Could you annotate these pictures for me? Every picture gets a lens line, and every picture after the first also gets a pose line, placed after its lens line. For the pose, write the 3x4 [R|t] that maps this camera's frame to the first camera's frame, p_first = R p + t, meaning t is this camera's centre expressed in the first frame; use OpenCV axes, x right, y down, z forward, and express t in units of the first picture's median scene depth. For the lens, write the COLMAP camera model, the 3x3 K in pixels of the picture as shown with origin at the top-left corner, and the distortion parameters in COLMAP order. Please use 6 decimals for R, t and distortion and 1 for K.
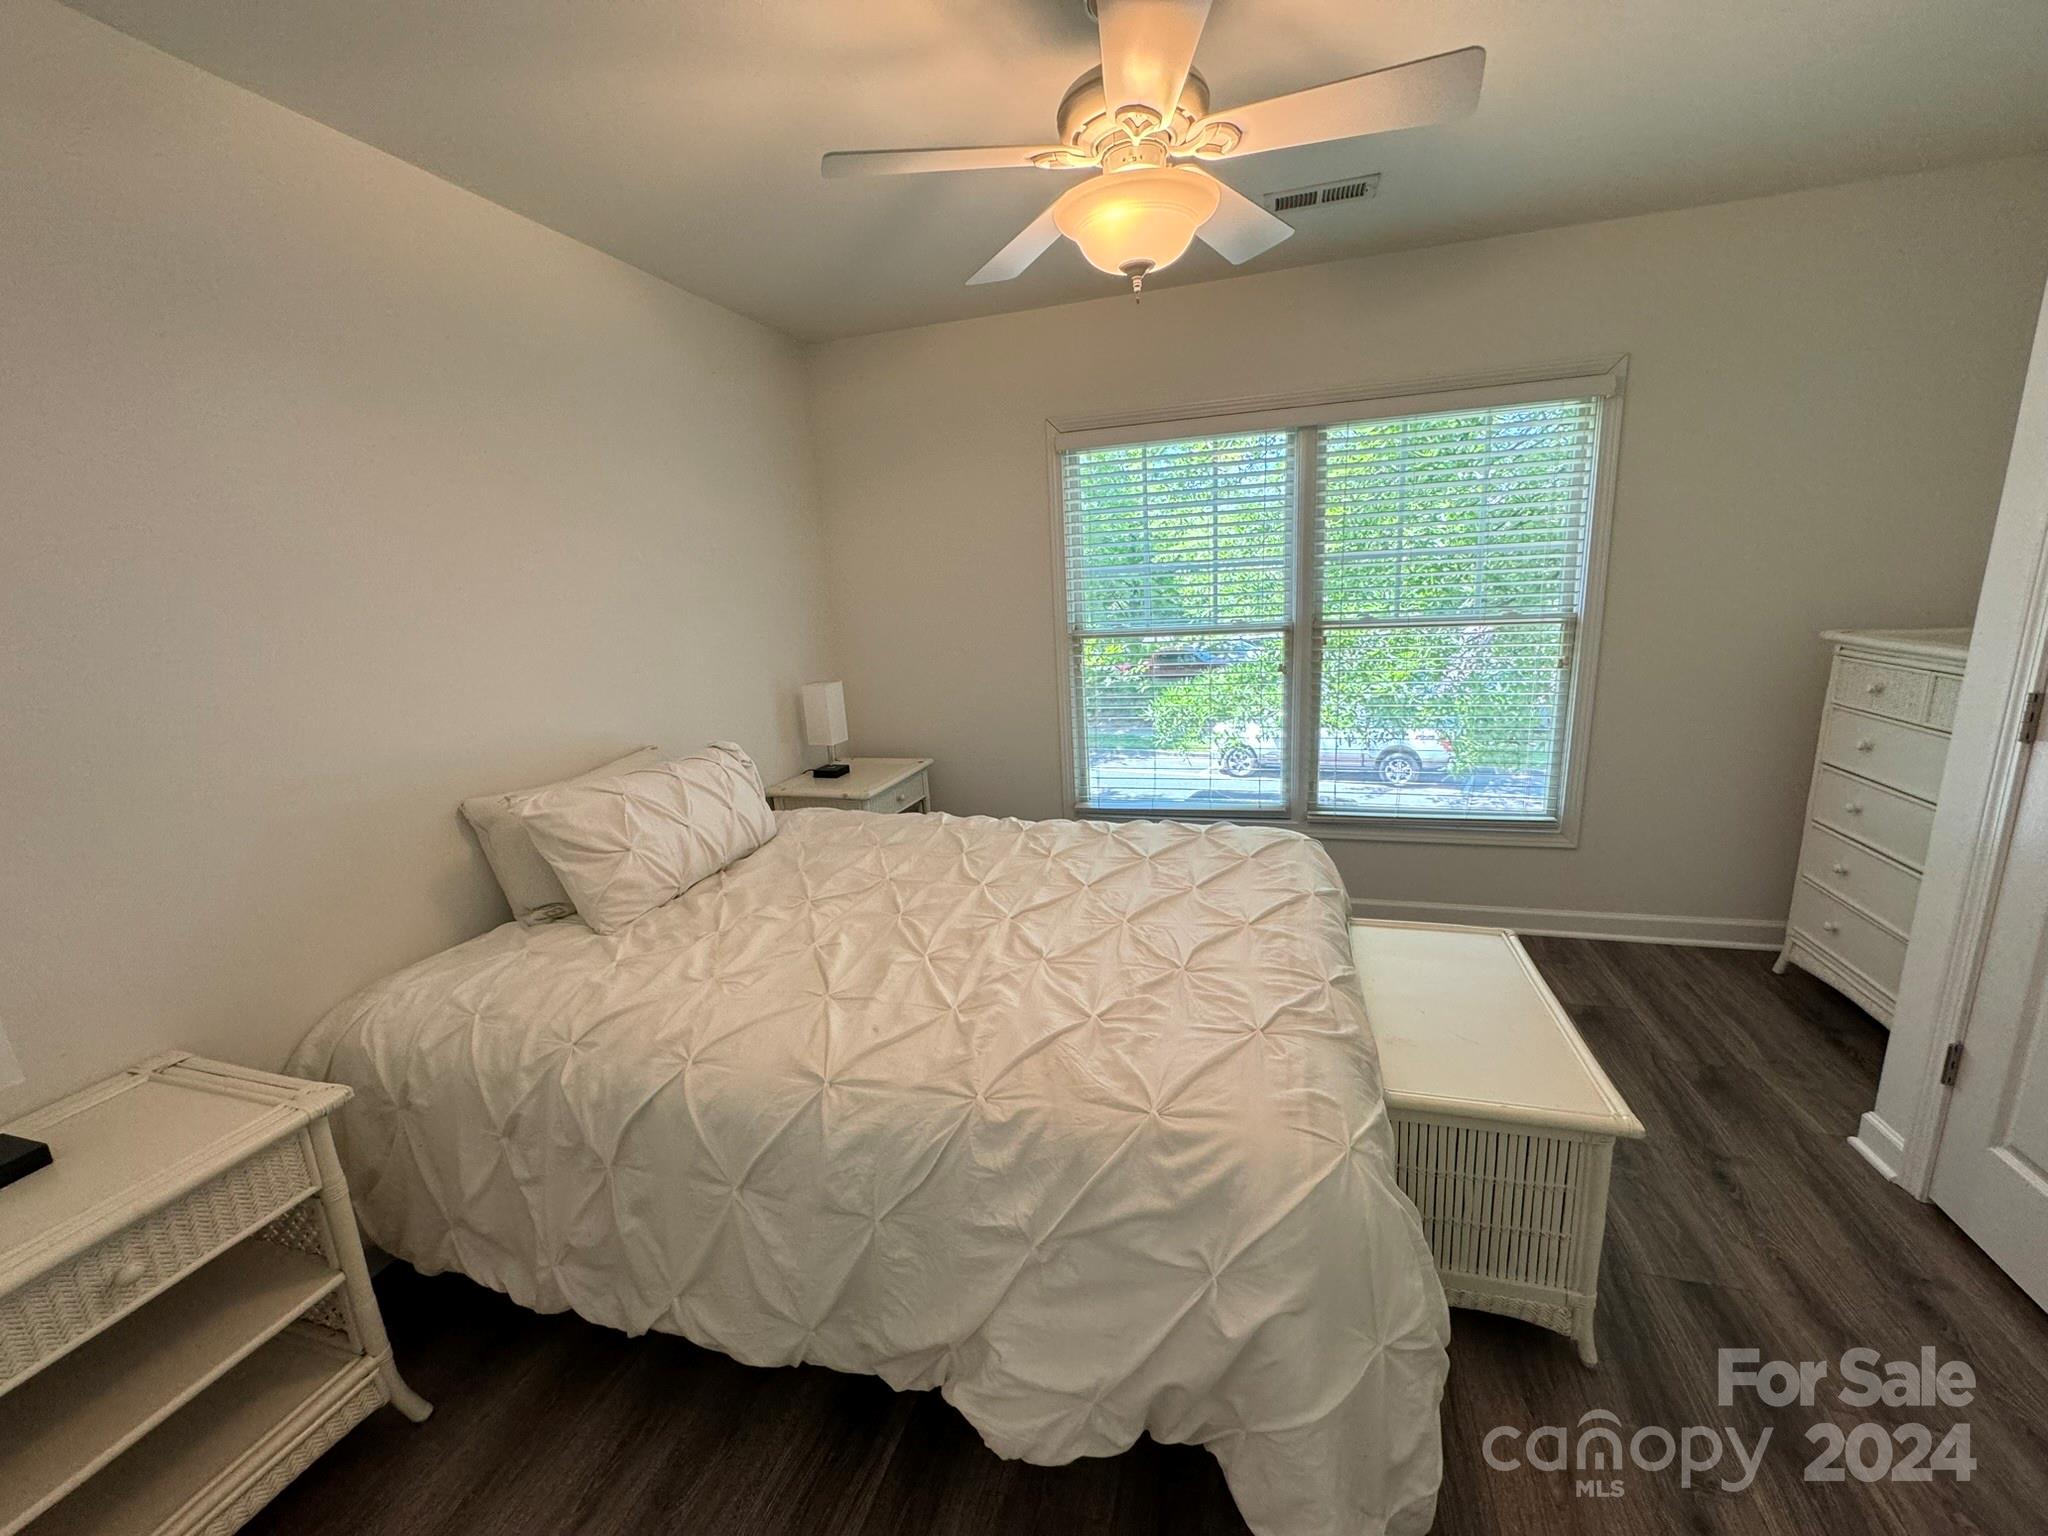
lens RADIAL K [[821.7, 0, 1024.0], [0, 821.7, 768.0], [0, 0, 1]] dist [0.000405, 0.000179]
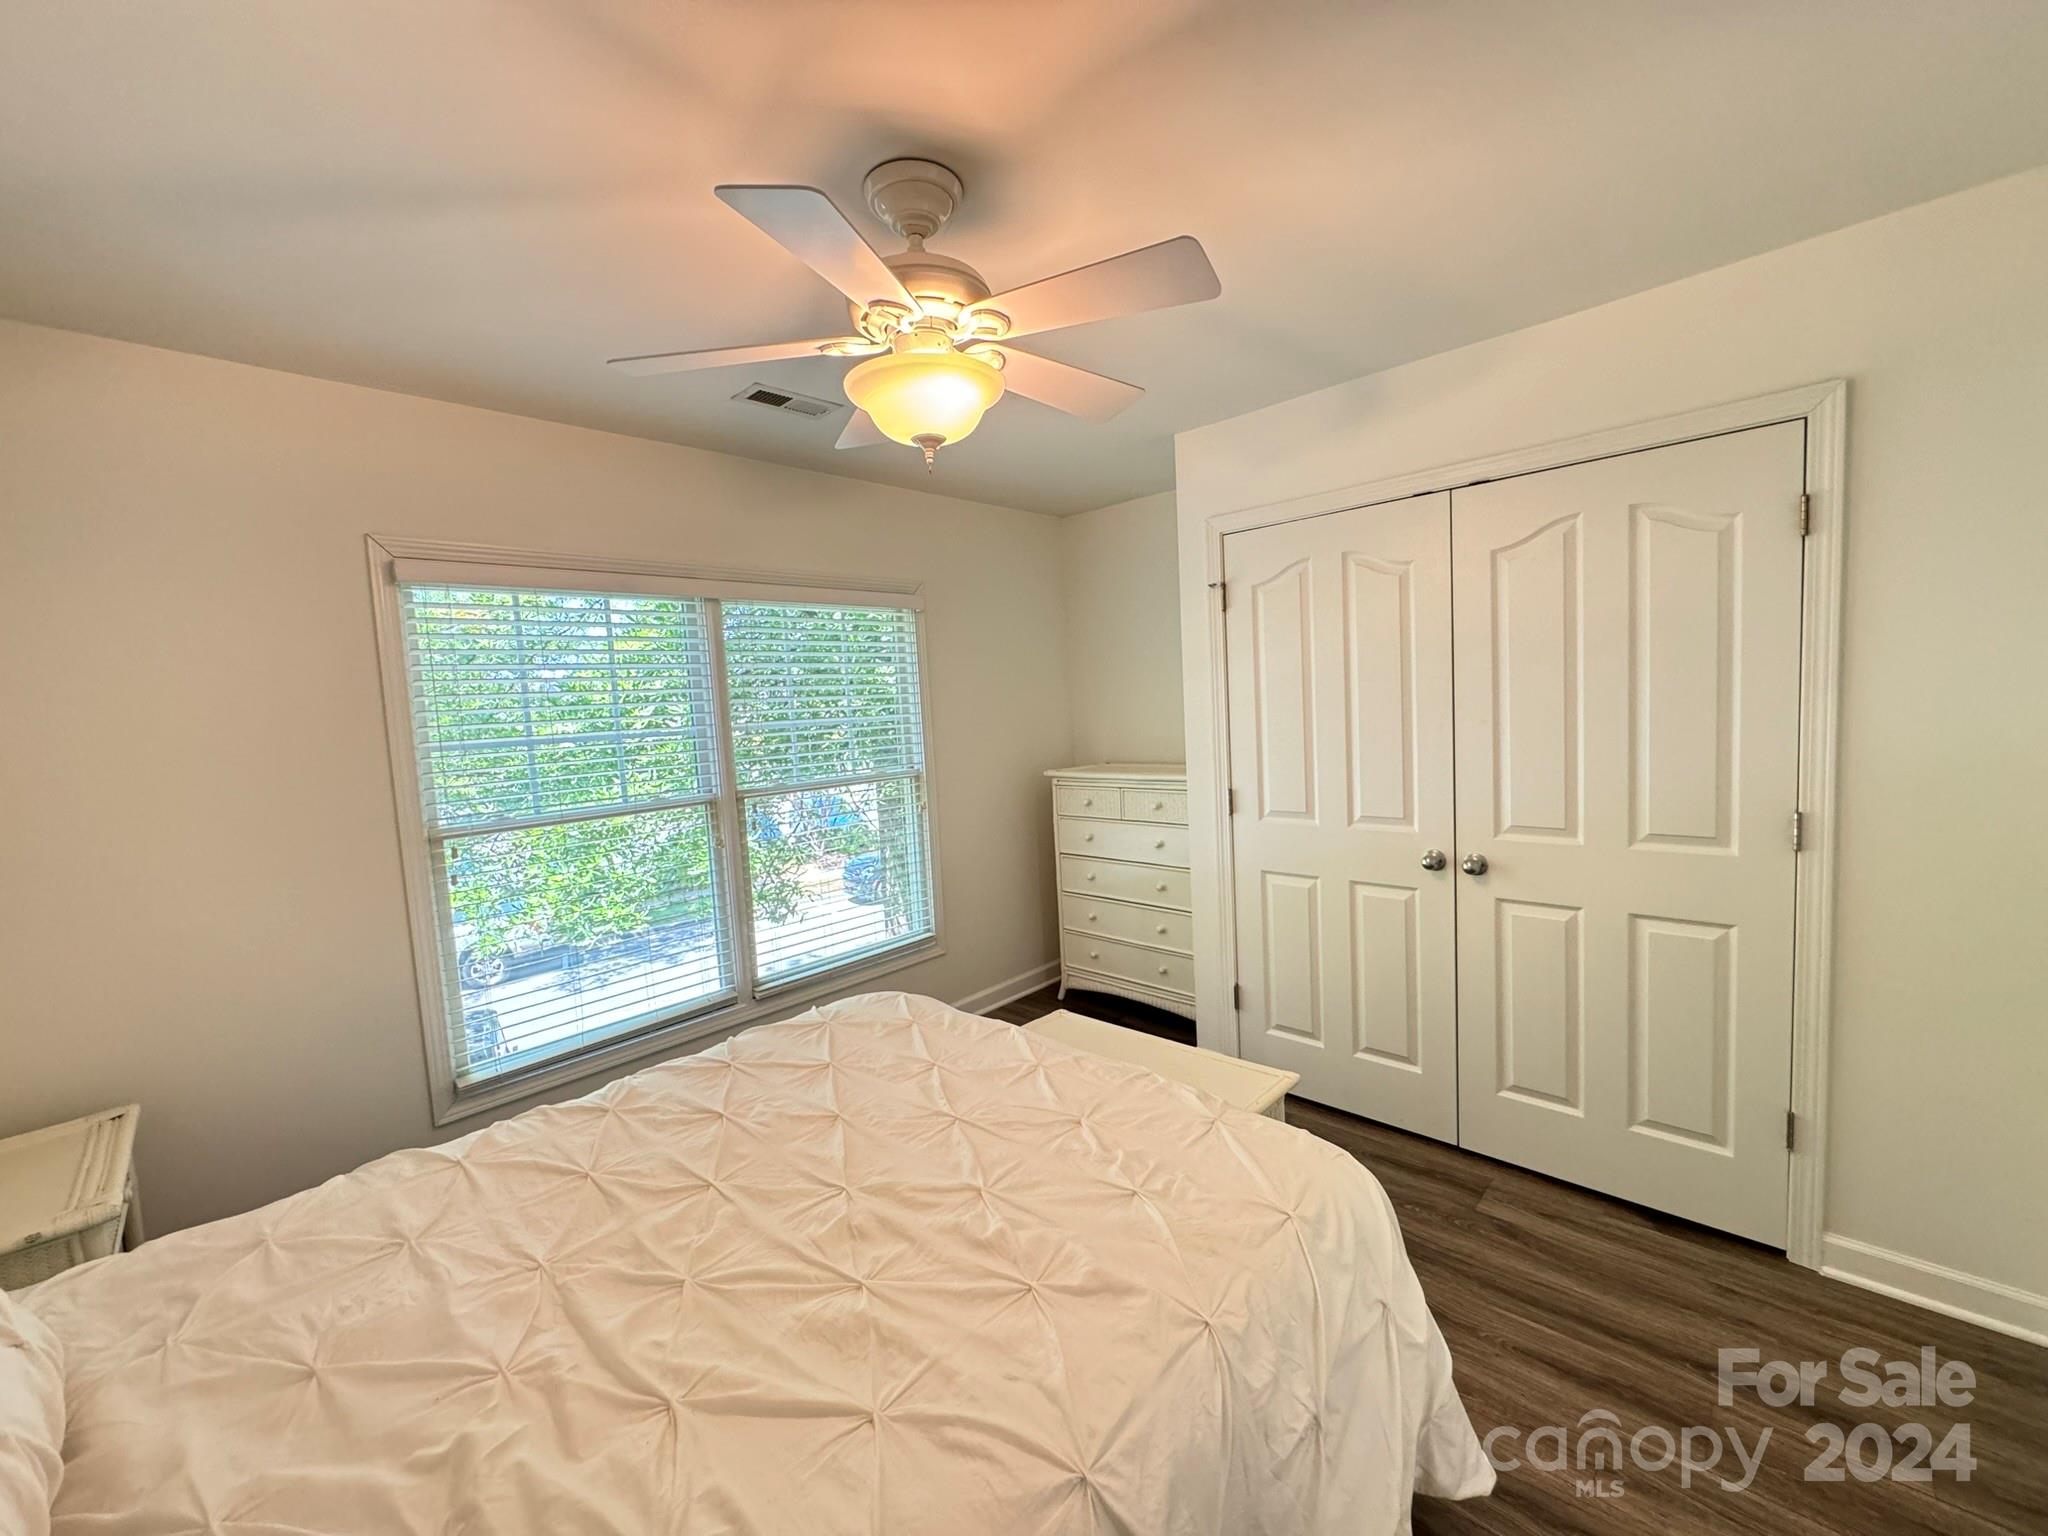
lens RADIAL K [[821.7, 0, 1024.0], [0, 821.7, 768.0], [0, 0, 1]] dist [0.000405, 0.000179]
pose [[0.448499, -0.044312, 0.892684, -0.428744], [0.231664, 0.970401, -0.068222, -0.070887], [-0.863239, 0.237400, 0.445489, 0.317784]]
